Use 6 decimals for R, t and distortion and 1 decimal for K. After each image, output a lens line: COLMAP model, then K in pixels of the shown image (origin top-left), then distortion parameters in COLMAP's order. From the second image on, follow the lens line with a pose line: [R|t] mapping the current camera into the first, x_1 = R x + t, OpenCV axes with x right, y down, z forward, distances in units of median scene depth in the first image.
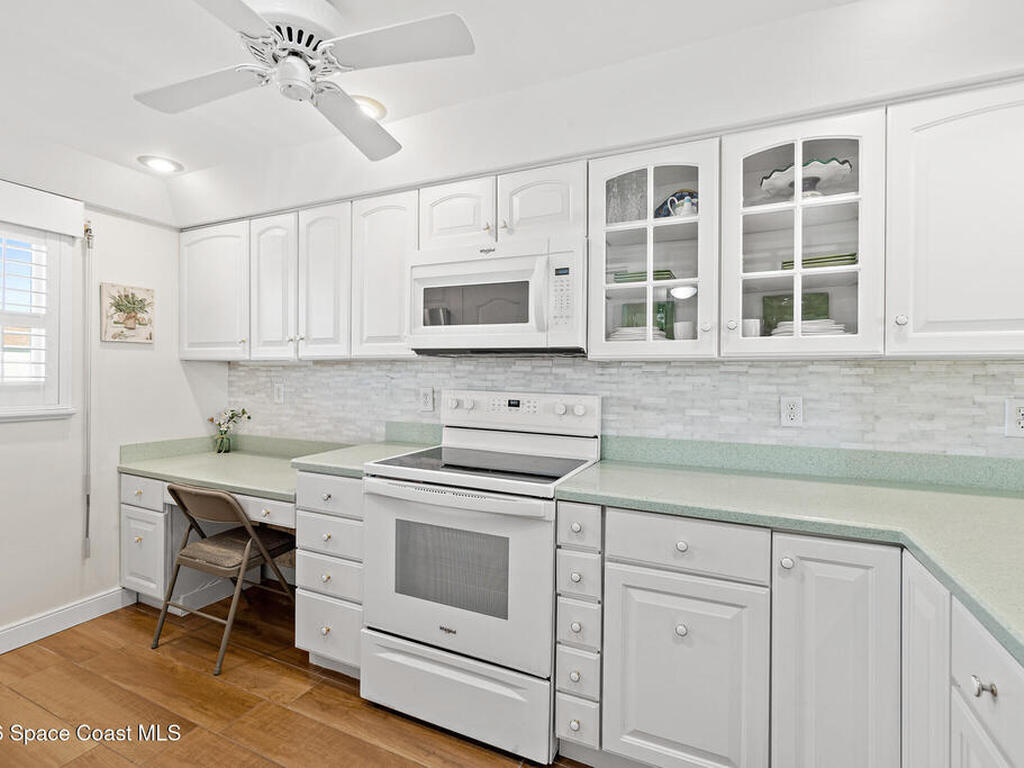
lens RADIAL K [[499.7, 0, 498.0], [0, 499.7, 375.6], [0, 0, 1]] dist [-0.008456, 0.003693]
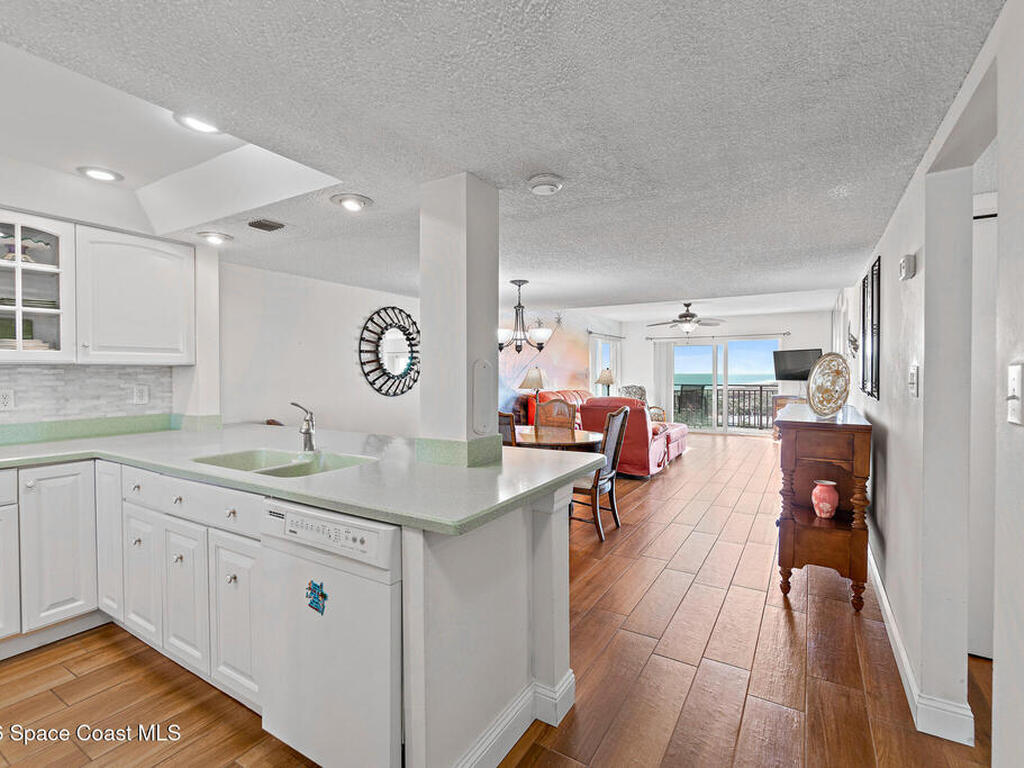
lens RADIAL K [[499.7, 0, 505.1], [0, 499.7, 376.7], [0, 0, 1]] dist [-0.008456, 0.003693]
pose [[0.115560, -0.019761, 0.993104, -0.634135], [0.003436, 0.999804, 0.019494, -0.017224], [-0.993295, 0.001159, 0.115606, -0.566208]]
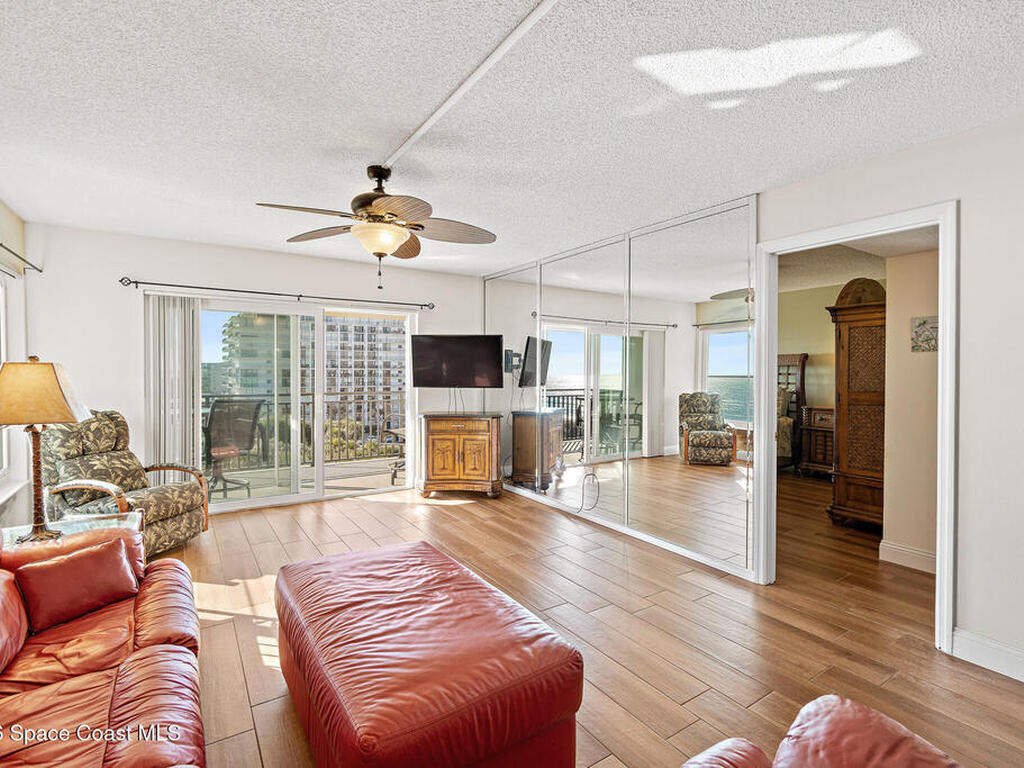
lens RADIAL K [[499.7, 0, 498.9], [0, 499.7, 376.1], [0, 0, 1]] dist [-0.008456, 0.003693]
pose [[-0.844367, -0.017641, 0.535474, 2.695941], [-0.009417, 0.999792, 0.018090, 0.011767], [-0.535682, 0.010232, -0.844358, -0.589162]]
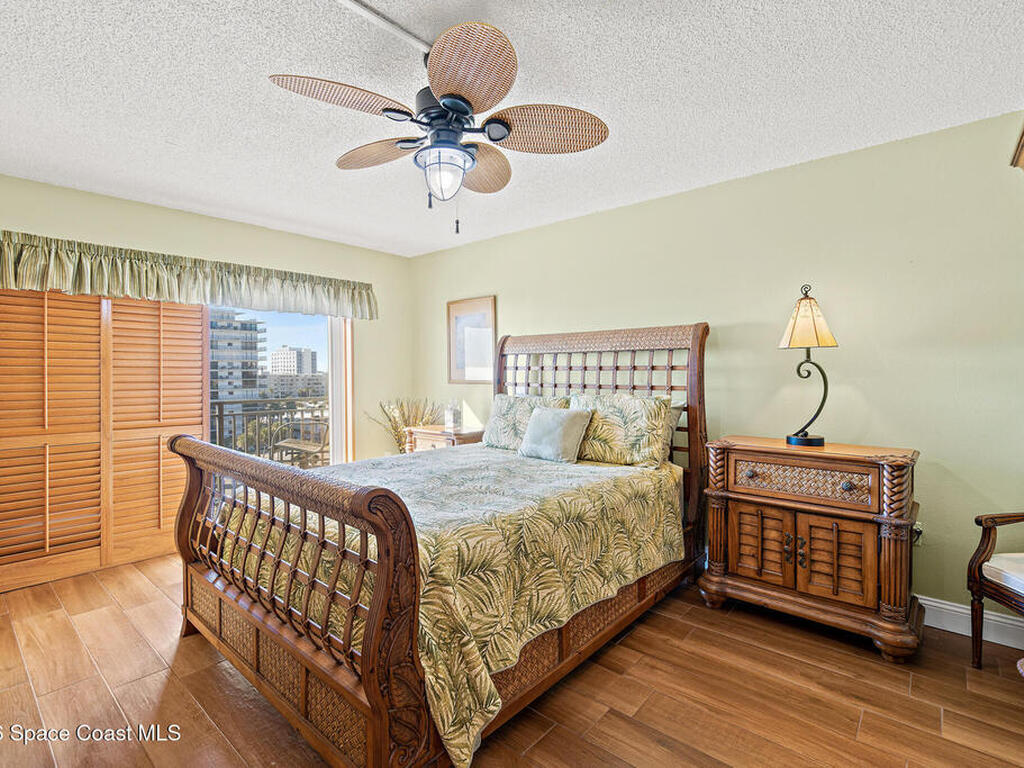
lens RADIAL K [[499.7, 0, 509.0], [0, 499.7, 377.1], [0, 0, 1]] dist [-0.008456, 0.003693]
pose [[-0.964304, -0.010415, 0.264592, 2.702741], [-0.006037, 0.999831, 0.017354, 0.012712], [-0.264728, 0.015138, -0.964204, -0.656309]]
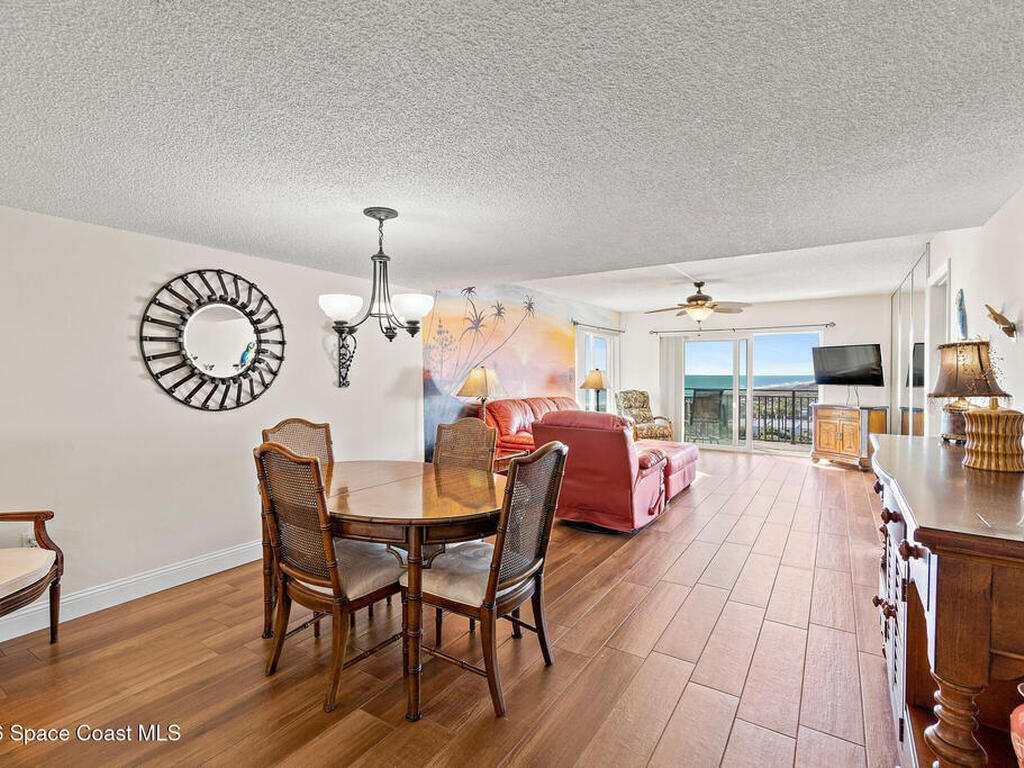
lens RADIAL K [[499.7, 0, 506.2], [0, 499.7, 377.4], [0, 0, 1]] dist [-0.008456, 0.003693]
pose [[0.150483, -0.018522, 0.988439, 0.419779], [0.001676, 0.999828, 0.018480, -0.006930], [-0.988611, -0.001125, 0.150488, -0.878559]]
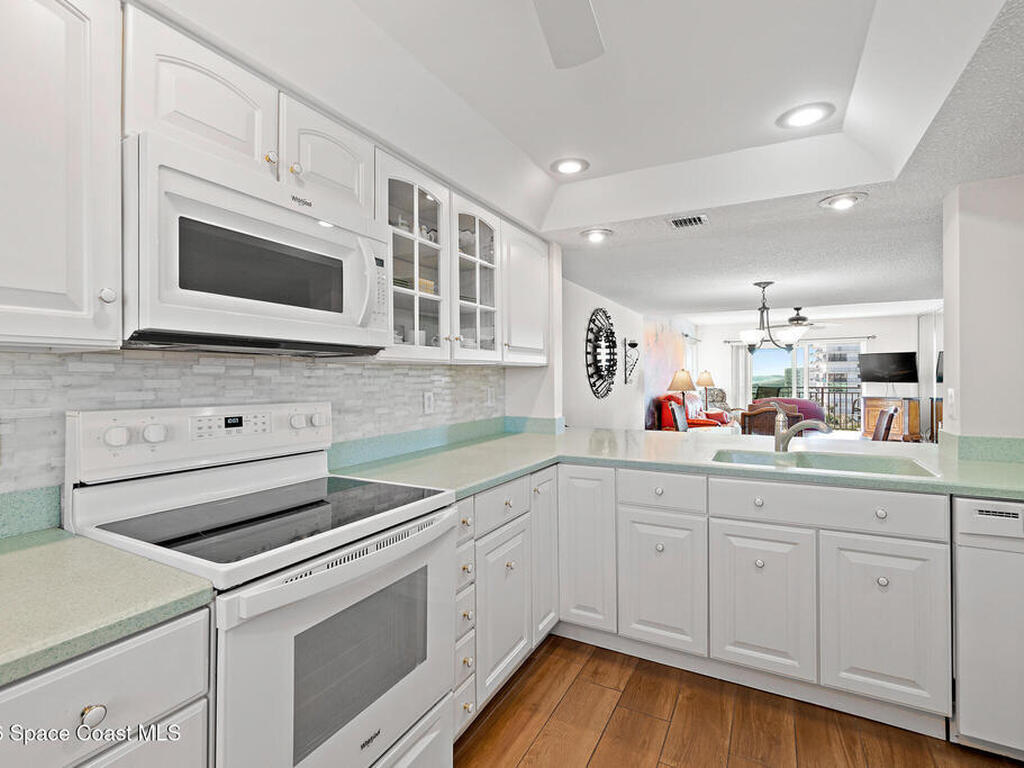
lens RADIAL K [[499.7, 0, 504.9], [0, 499.7, 376.5], [0, 0, 1]] dist [-0.008456, 0.003693]
pose [[0.055252, -0.010977, 0.998412, -0.716841], [0.007018, 0.999919, 0.010605, -0.011601], [-0.998448, 0.006421, 0.055325, 0.693025]]
